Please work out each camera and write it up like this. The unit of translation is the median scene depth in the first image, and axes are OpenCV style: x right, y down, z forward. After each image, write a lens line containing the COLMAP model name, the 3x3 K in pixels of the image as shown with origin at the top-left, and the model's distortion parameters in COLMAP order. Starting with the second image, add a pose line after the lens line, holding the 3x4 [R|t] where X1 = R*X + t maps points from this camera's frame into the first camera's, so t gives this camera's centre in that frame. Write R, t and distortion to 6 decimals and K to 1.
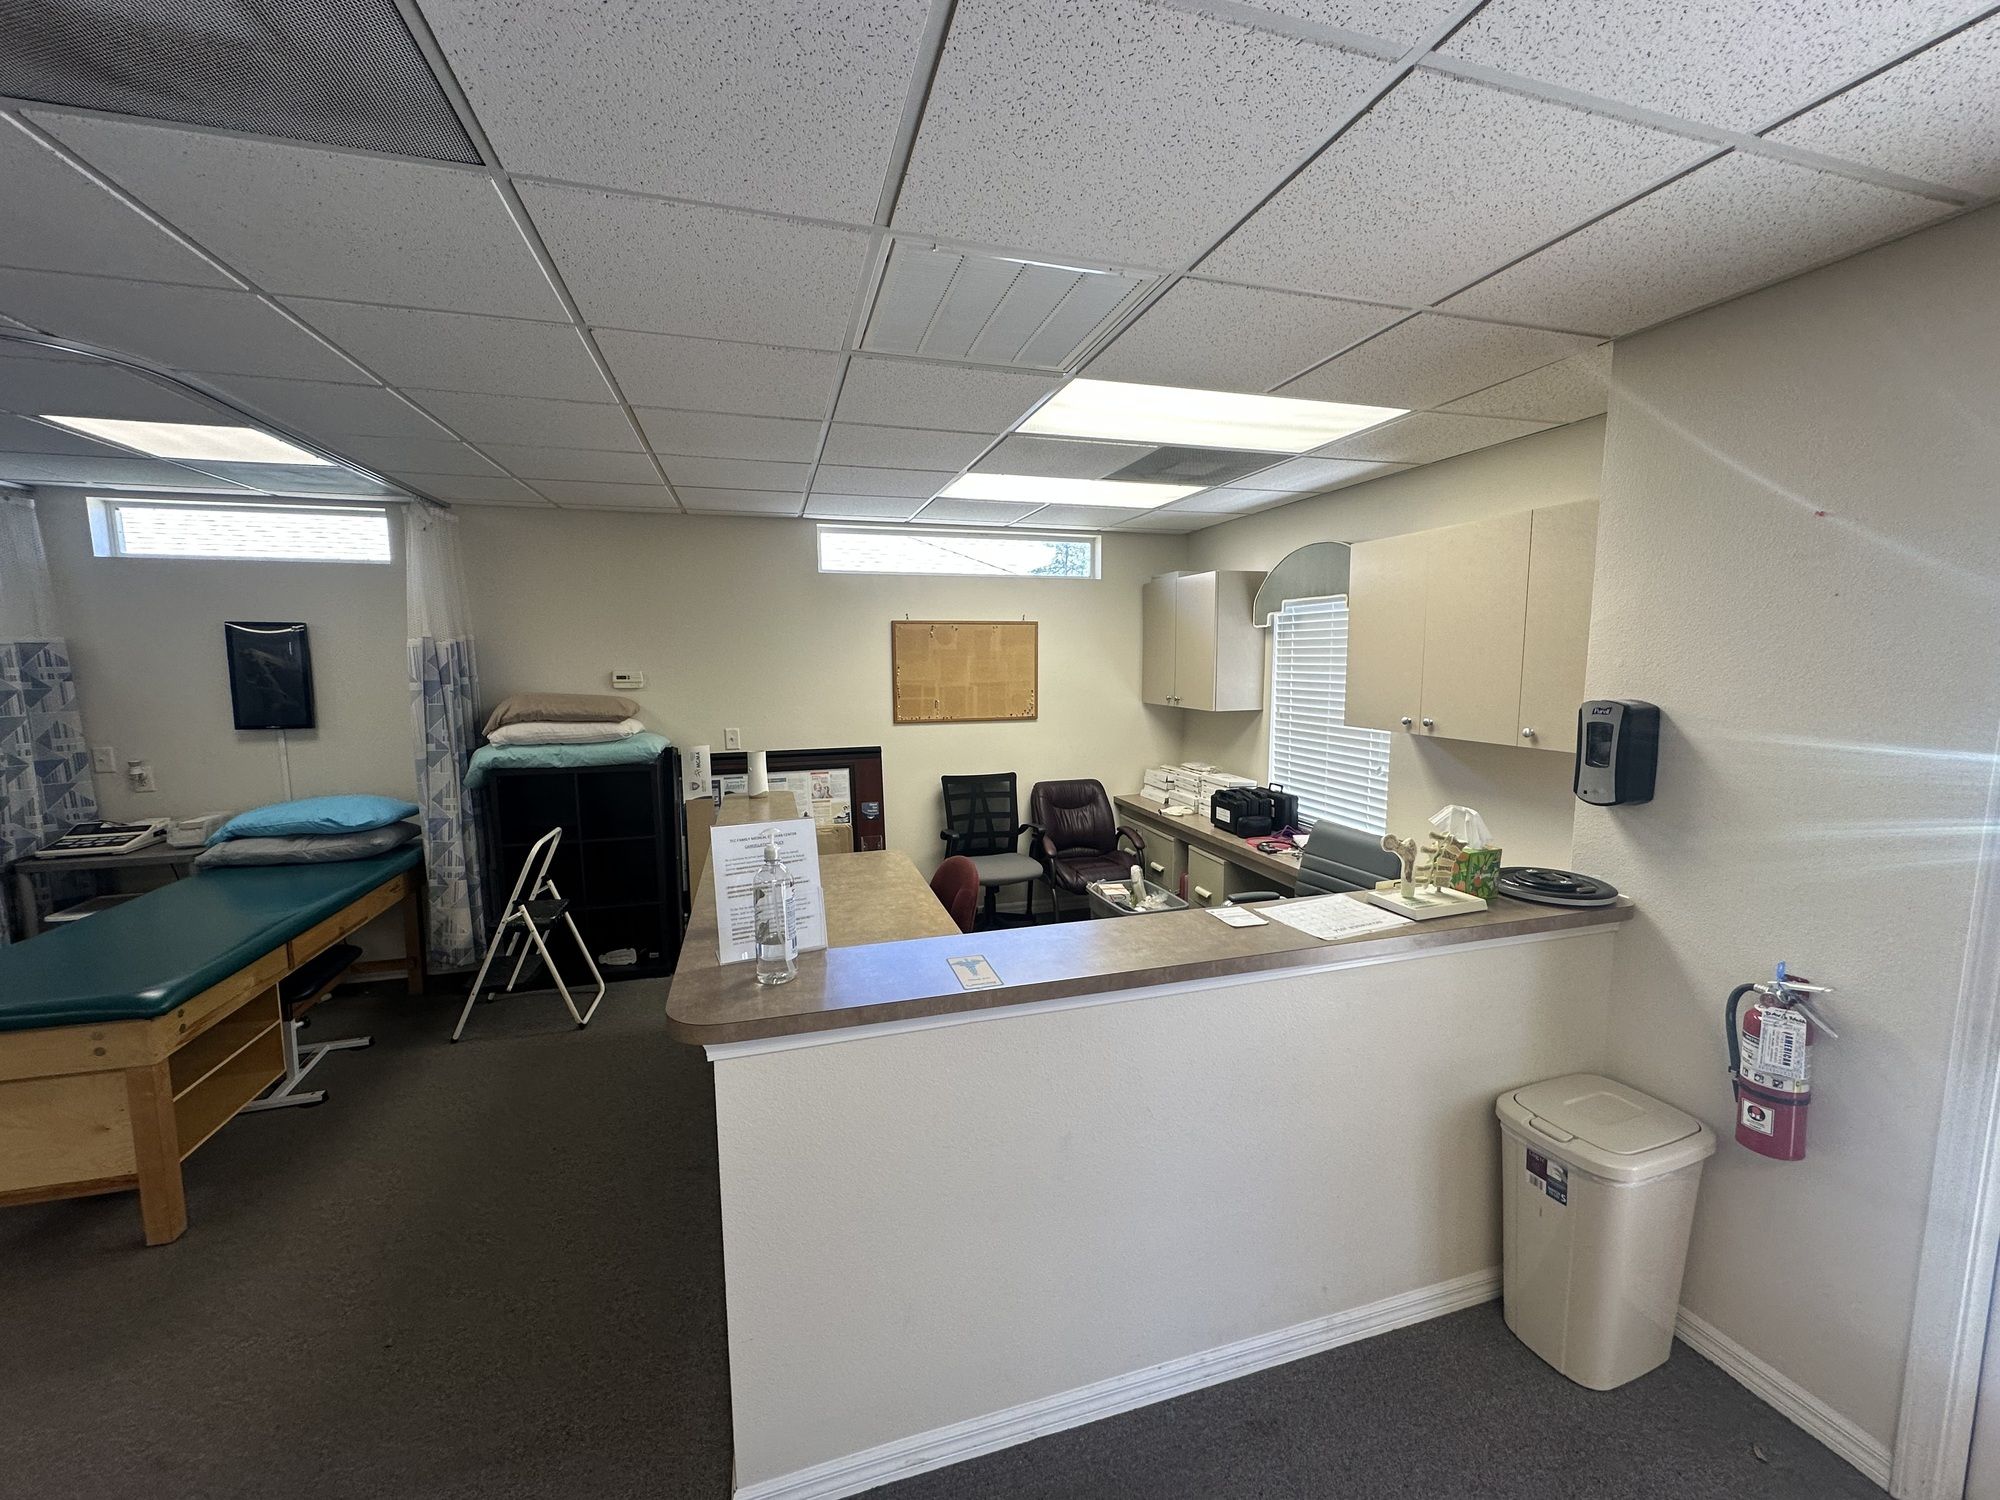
lens RADIAL K [[798.1, 0, 999.0], [0, 798.1, 749.8], [0, 0, 1]] dist [-0.002120, 0.000494]
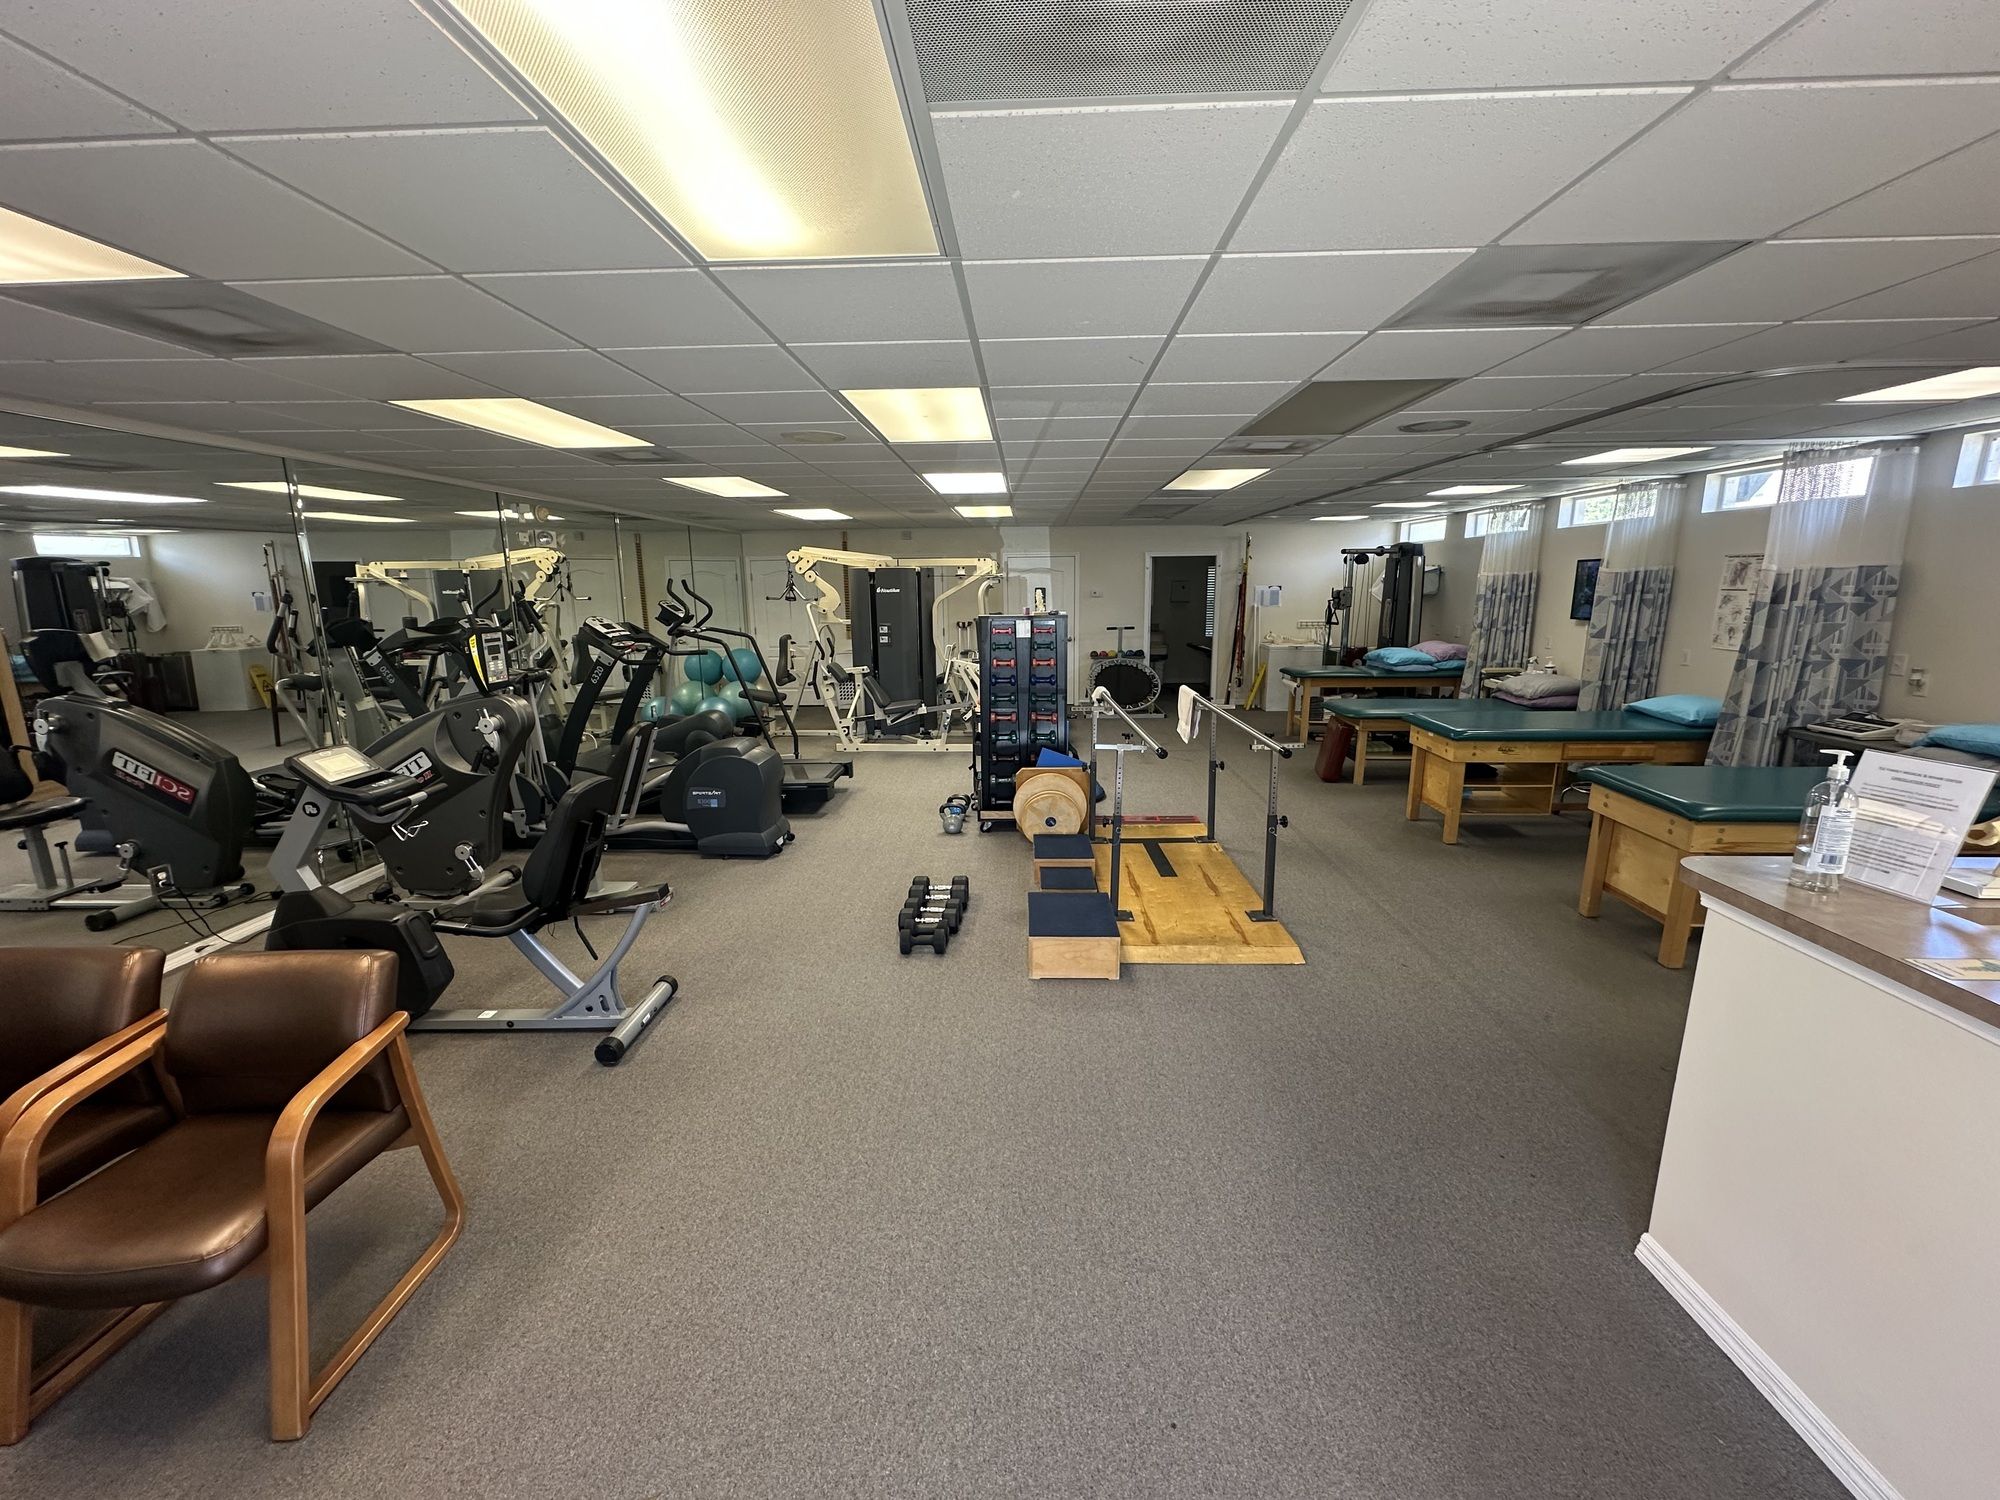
lens RADIAL K [[795.1, 0, 1000.0], [0, 795.1, 750.0], [0, 0, 1]] dist [-0.000798, 0.000296]
pose [[-0.323313, 0.202708, -0.924326, 0.438644], [-0.101081, 0.963800, 0.246721, -0.021404], [0.940878, 0.173200, -0.291119, 0.099474]]
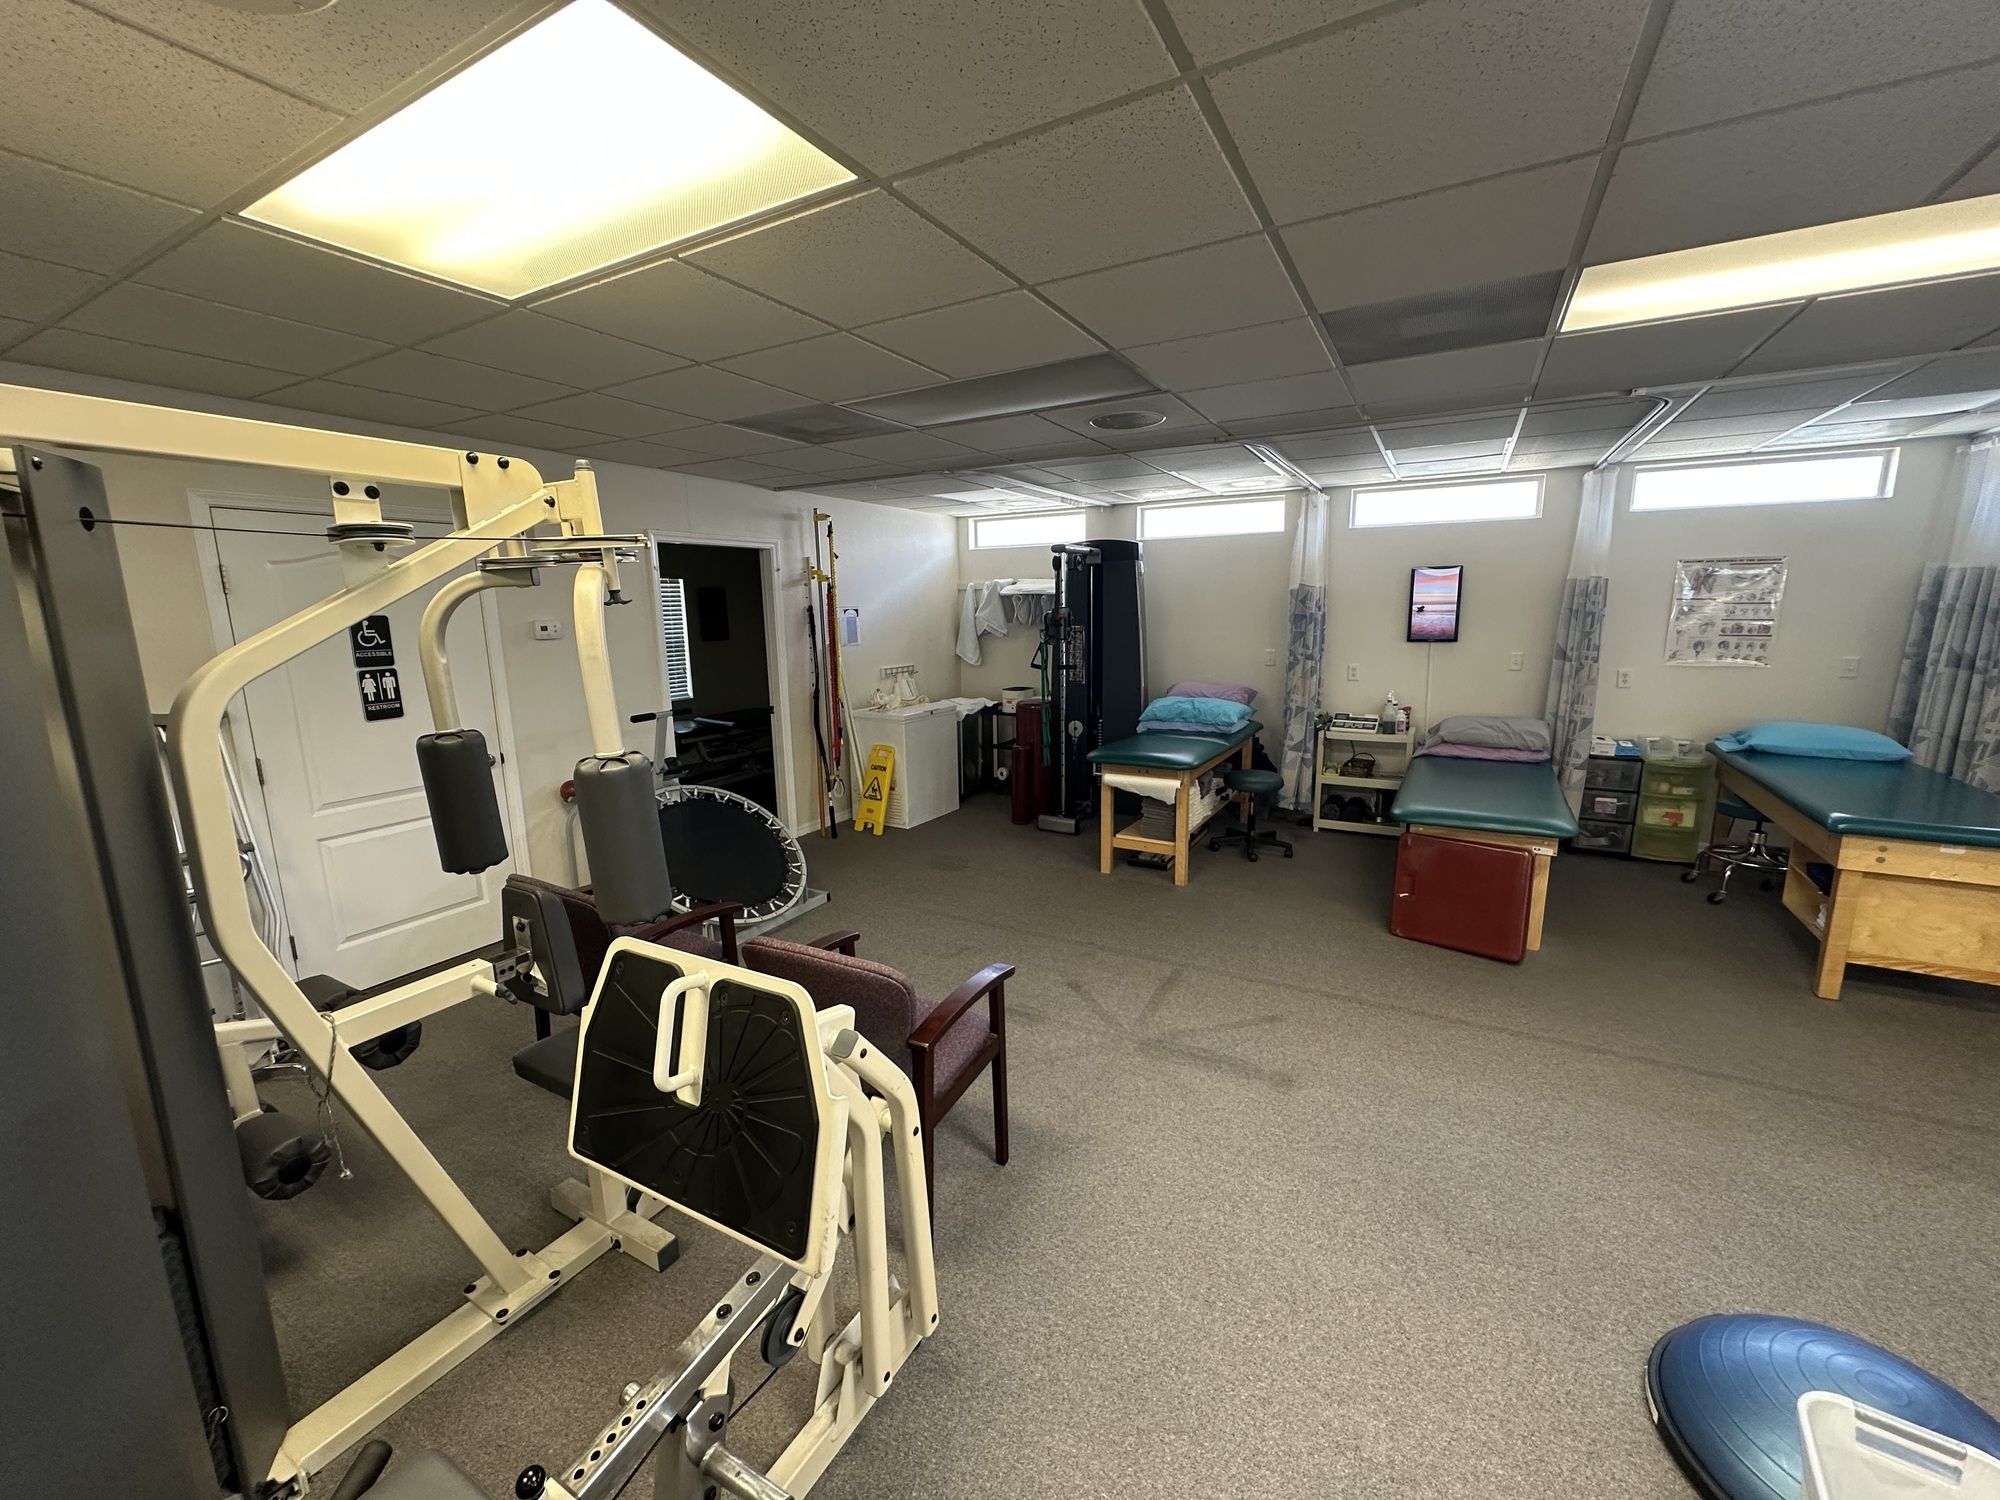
lens RADIAL K [[798.1, 0, 999.0], [0, 798.1, 749.8], [0, 0, 1]] dist [-0.002120, 0.000494]
pose [[0.691862, 0.122383, -0.711582, -1.250898], [-0.073806, 0.992355, 0.098912, 0.117809], [0.718247, -0.015915, 0.695606, -0.828611]]
